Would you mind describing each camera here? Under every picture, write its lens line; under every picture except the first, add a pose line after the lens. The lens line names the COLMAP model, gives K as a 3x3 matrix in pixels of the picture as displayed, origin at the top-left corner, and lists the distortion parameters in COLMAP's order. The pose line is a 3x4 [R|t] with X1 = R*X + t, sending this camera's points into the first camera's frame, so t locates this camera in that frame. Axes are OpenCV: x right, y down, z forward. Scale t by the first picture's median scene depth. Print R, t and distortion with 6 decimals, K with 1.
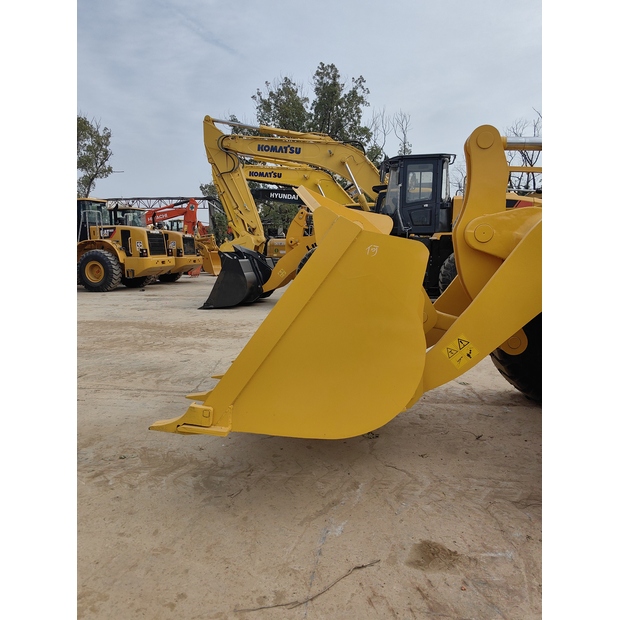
lens RADIAL K [[489.1, 0, 301.6], [0, 489.1, 310.3], [0, 0, 1]] dist [0.082734, -0.127561]
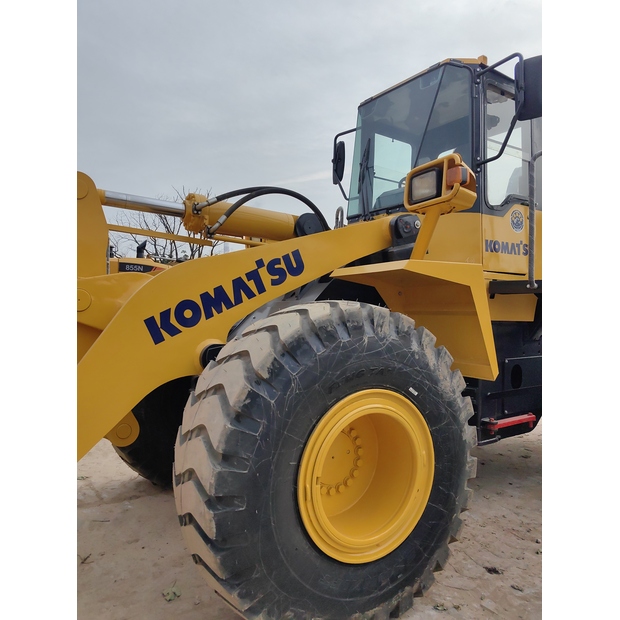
lens RADIAL K [[489.1, 0, 301.6], [0, 489.1, 310.3], [0, 0, 1]] dist [0.082734, -0.127561]
pose [[0.778667, 0.006859, 0.627400, 0.111596], [0.072956, 0.992168, -0.101393, -0.024179], [-0.623181, 0.124724, 0.772068, 0.116672]]
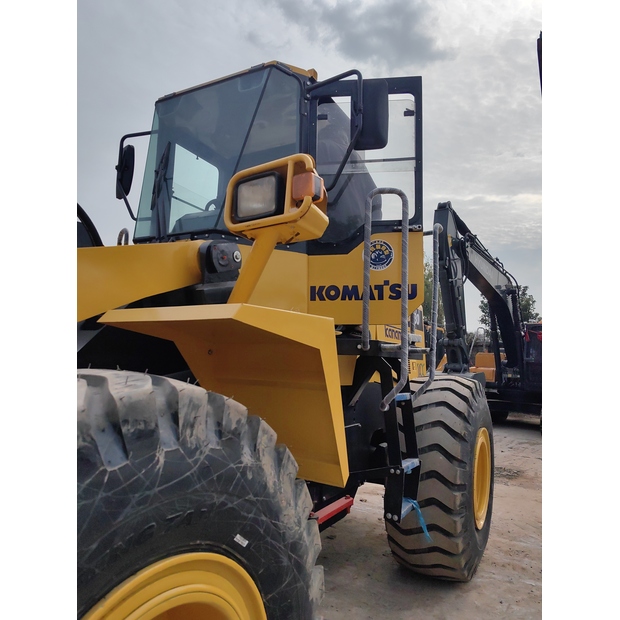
lens RADIAL K [[489.1, 0, 301.6], [0, 489.1, 310.3], [0, 0, 1]] dist [0.082734, -0.127561]
pose [[0.443838, 0.104585, 0.889983, 0.338352], [0.083387, 0.984036, -0.157223, -0.084466], [-0.892219, 0.143995, 0.428031, 0.345004]]
